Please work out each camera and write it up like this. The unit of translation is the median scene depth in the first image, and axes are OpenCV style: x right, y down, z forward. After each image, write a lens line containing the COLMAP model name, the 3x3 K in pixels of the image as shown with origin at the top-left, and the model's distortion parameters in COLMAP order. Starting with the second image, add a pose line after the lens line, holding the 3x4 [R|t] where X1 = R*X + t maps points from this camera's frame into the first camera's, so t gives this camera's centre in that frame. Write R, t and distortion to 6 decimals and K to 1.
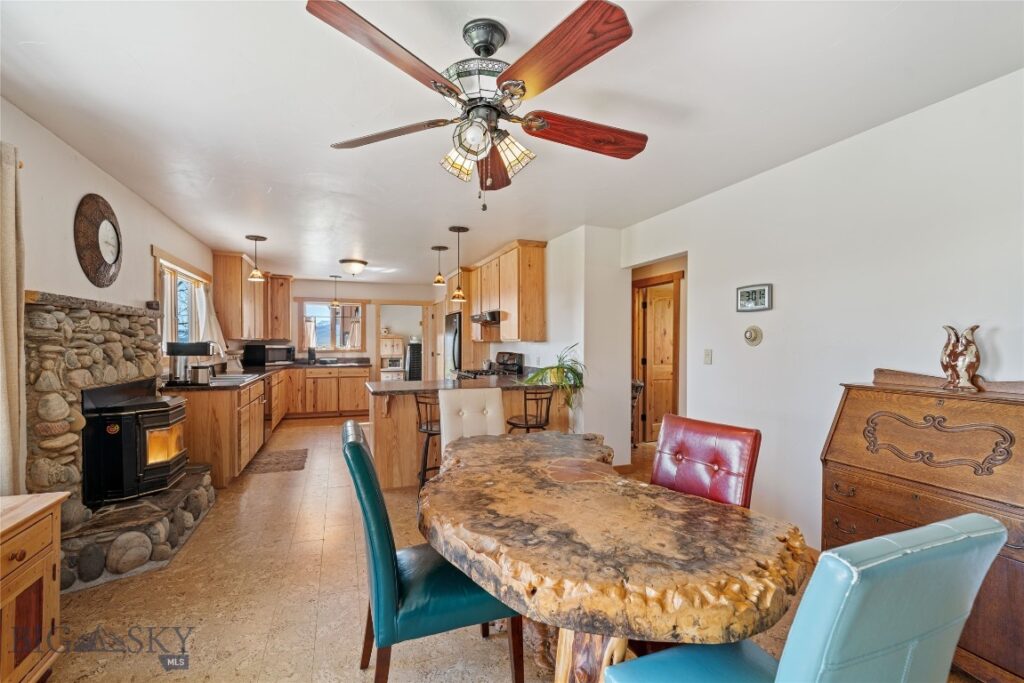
lens RADIAL K [[440.5, 0, 512.5], [0, 440.5, 346.0], [0, 0, 1]] dist [-0.000417, 0.000008]
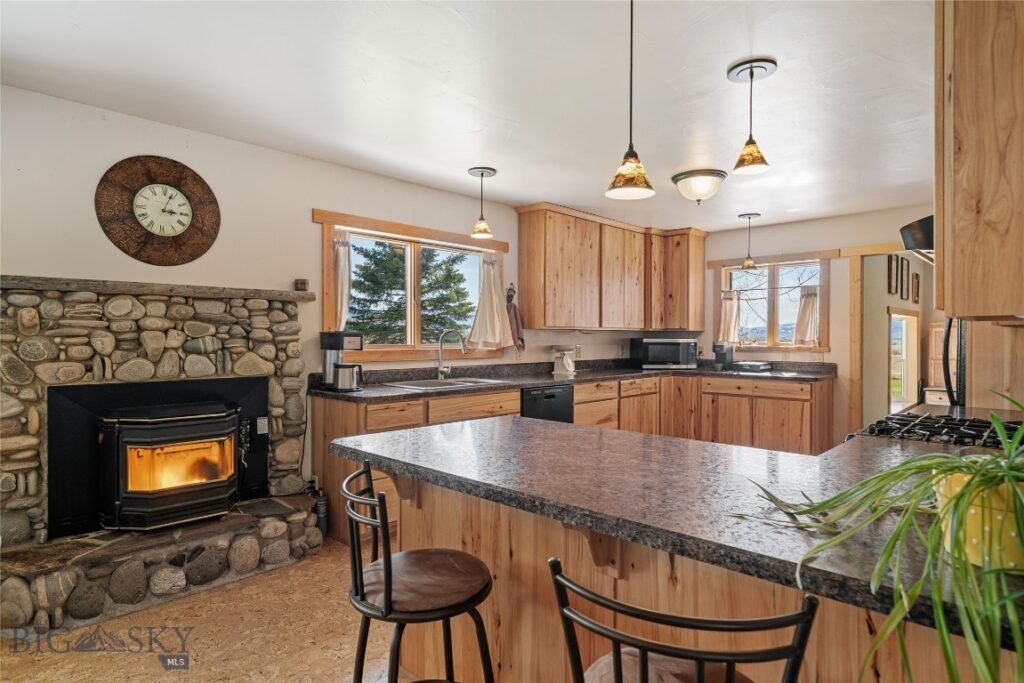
lens RADIAL K [[566.5, 0, 510.7], [0, 566.5, 342.3], [0, 0, 1]] dist [0.001836, 0.000770]
pose [[0.426458, 0.005660, -0.904490, 0.239335], [-0.005671, 0.999977, 0.003584, 0.004050], [0.904490, 0.003601, 0.426480, 0.844547]]
